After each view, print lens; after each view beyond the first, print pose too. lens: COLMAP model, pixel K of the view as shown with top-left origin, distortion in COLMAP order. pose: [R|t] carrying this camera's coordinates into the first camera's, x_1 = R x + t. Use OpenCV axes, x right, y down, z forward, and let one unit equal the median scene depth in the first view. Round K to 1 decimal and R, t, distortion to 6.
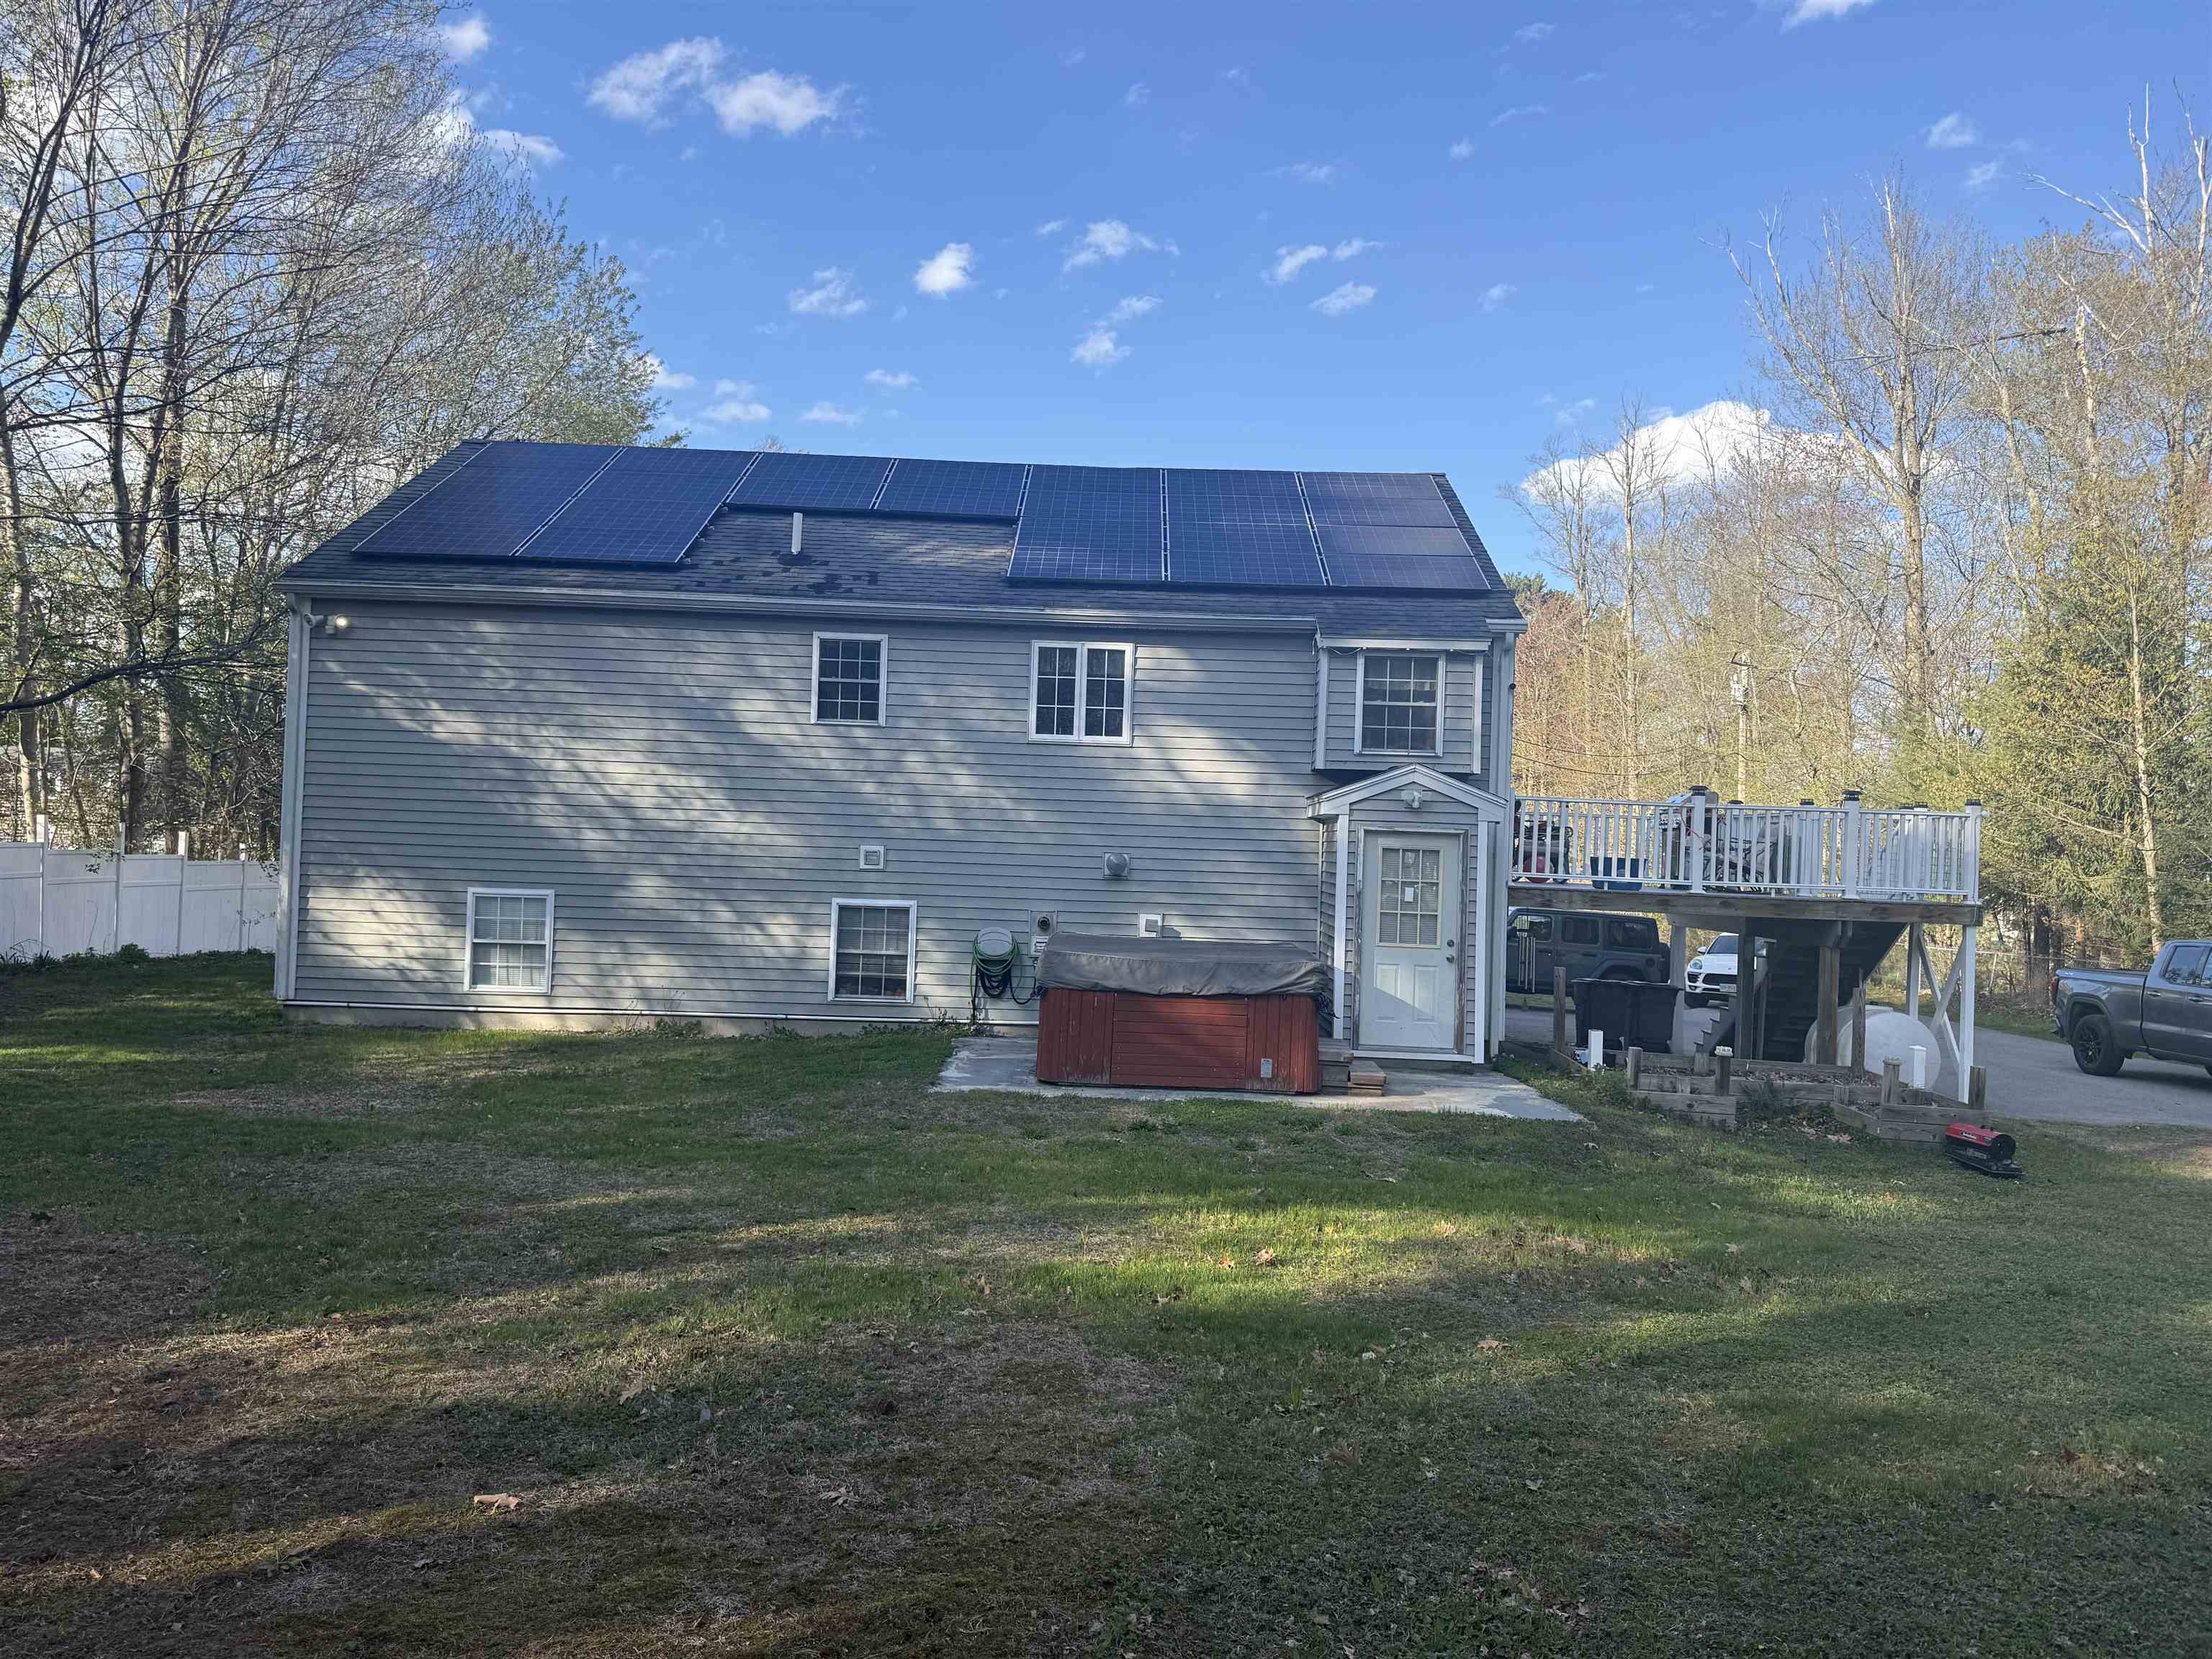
lens RADIAL K [[1563.3, 0, 1106.0], [0, 1563.3, 829.5], [0, 0, 1]] dist [-0.032999, -0.001634]
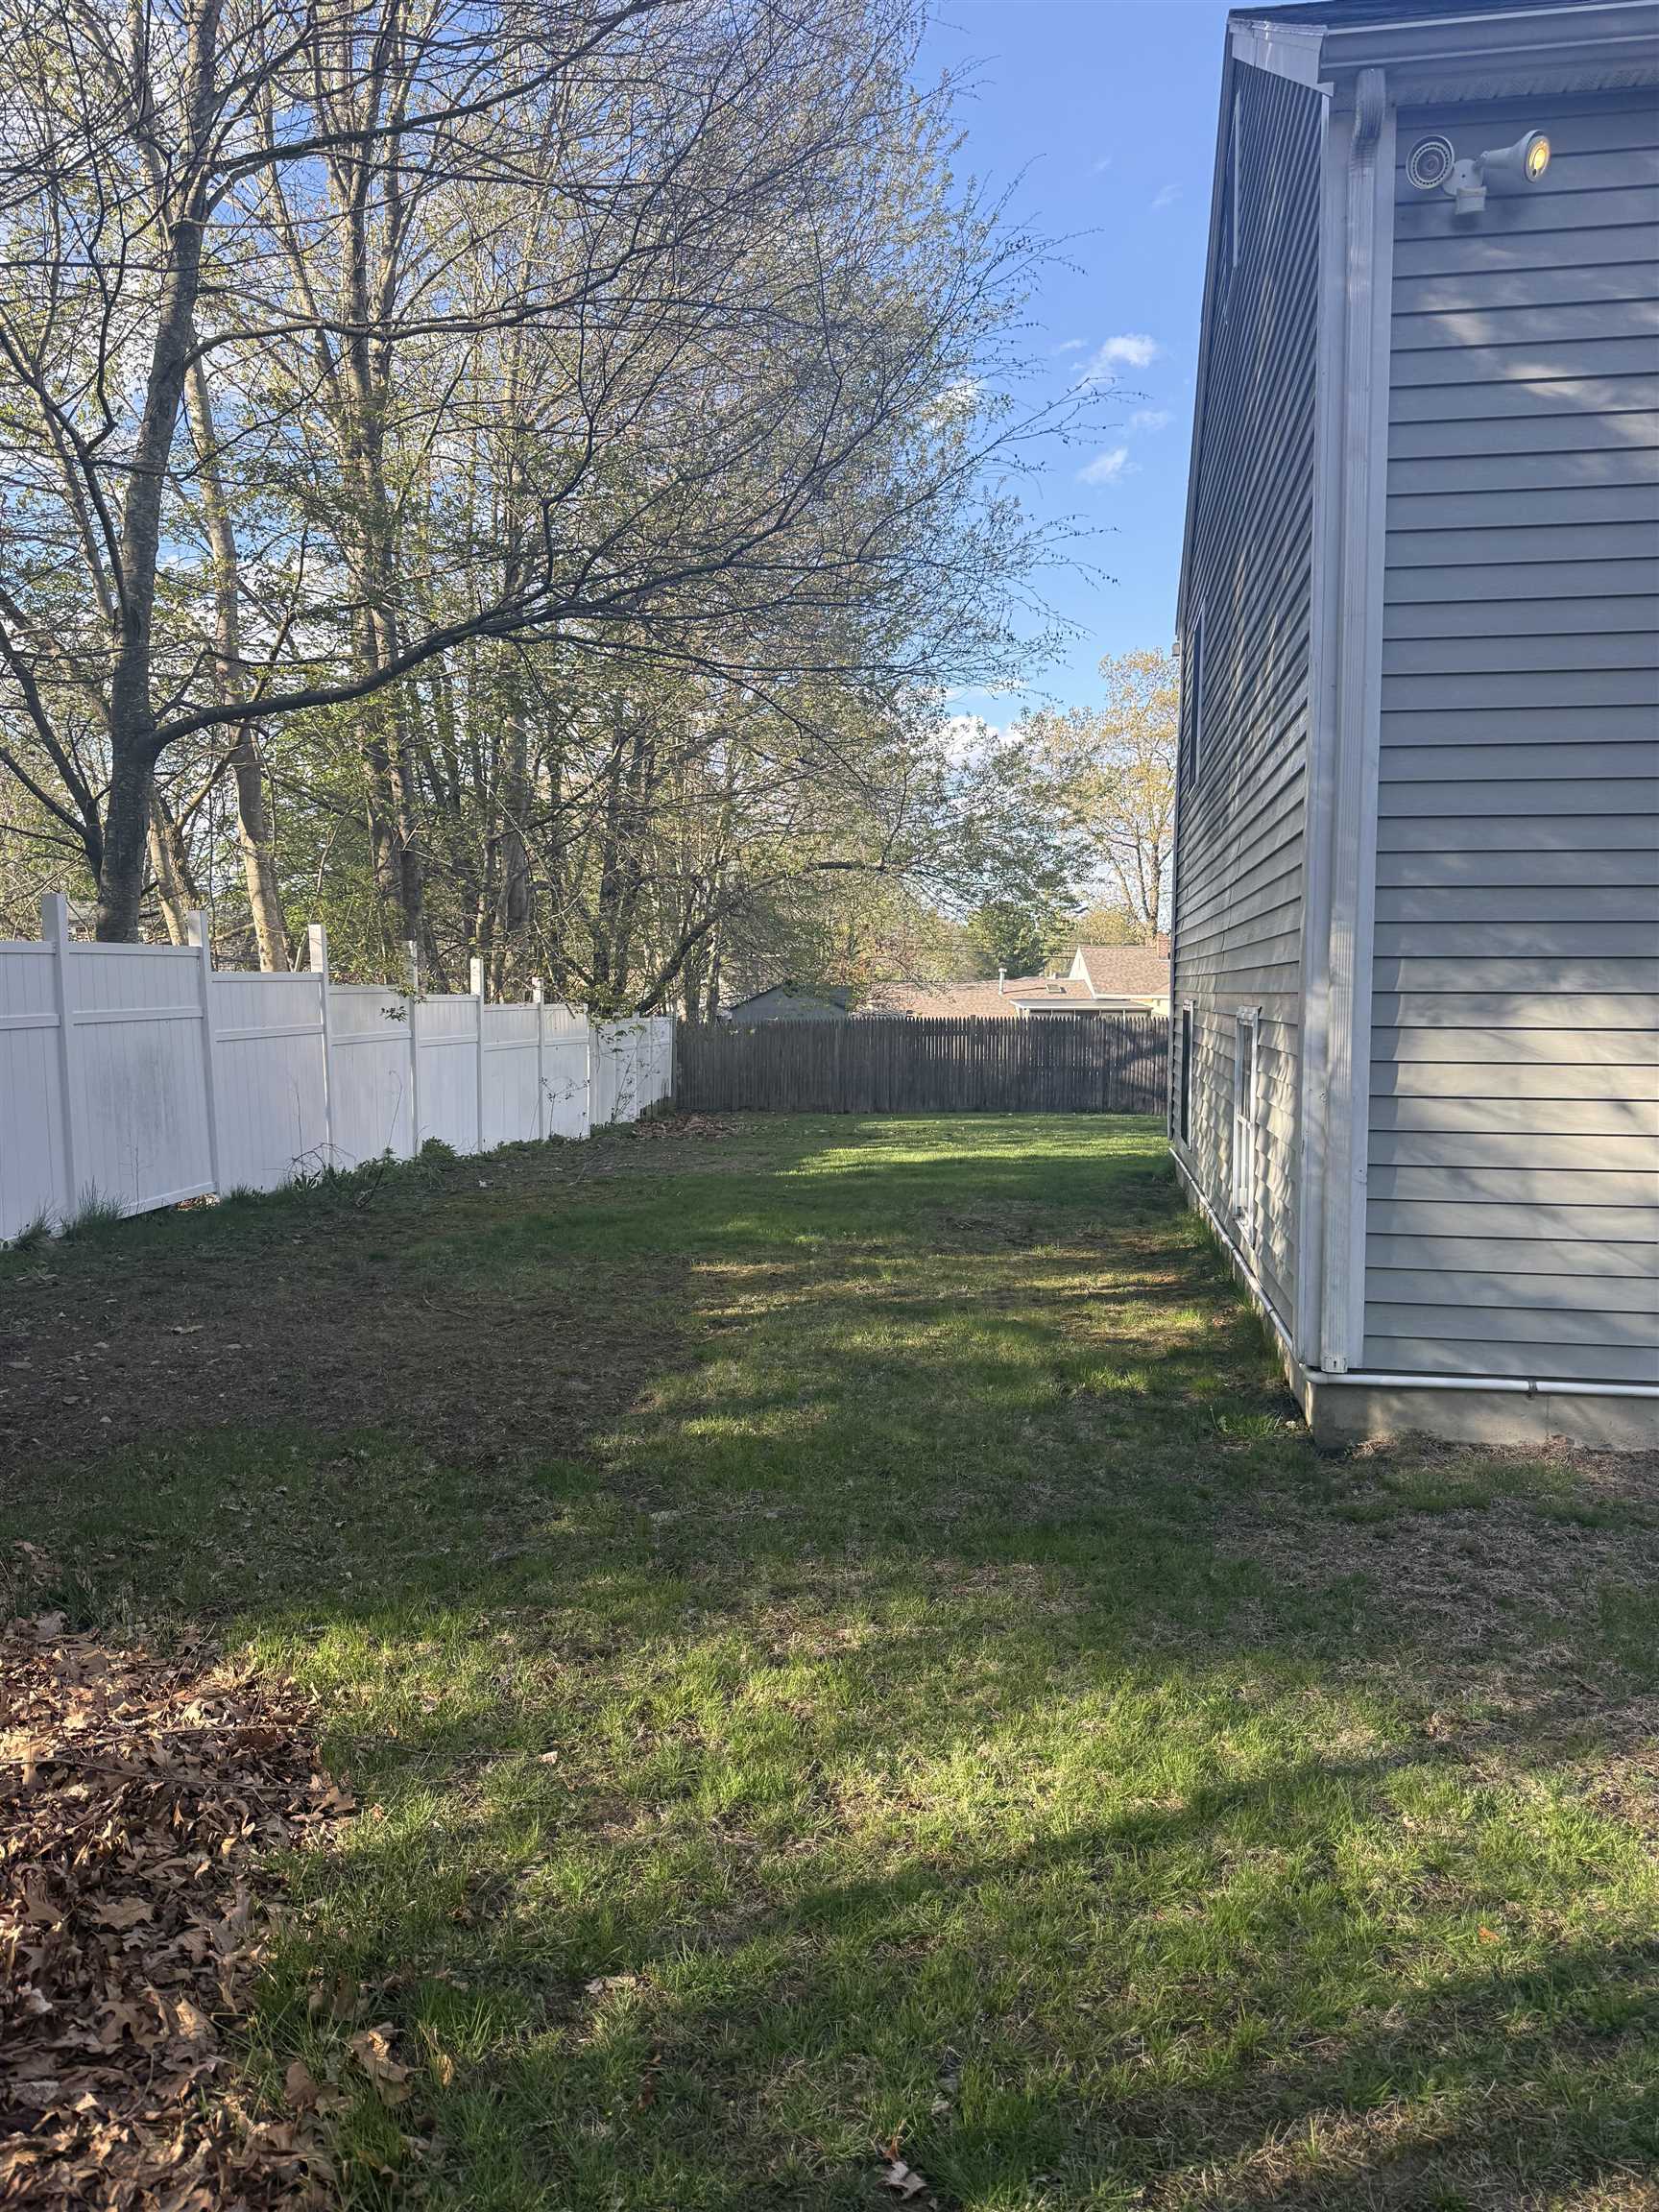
lens RADIAL K [[1537.6, 0, 829.5], [0, 1537.6, 1106.0], [0, 0, 1]] dist [-0.000414, -0.000550]
pose [[0.985694, -0.012507, -0.168079, -0.576198], [0.026677, 0.996249, 0.082317, 0.023491], [0.166419, -0.085623, 0.982331, 0.658087]]
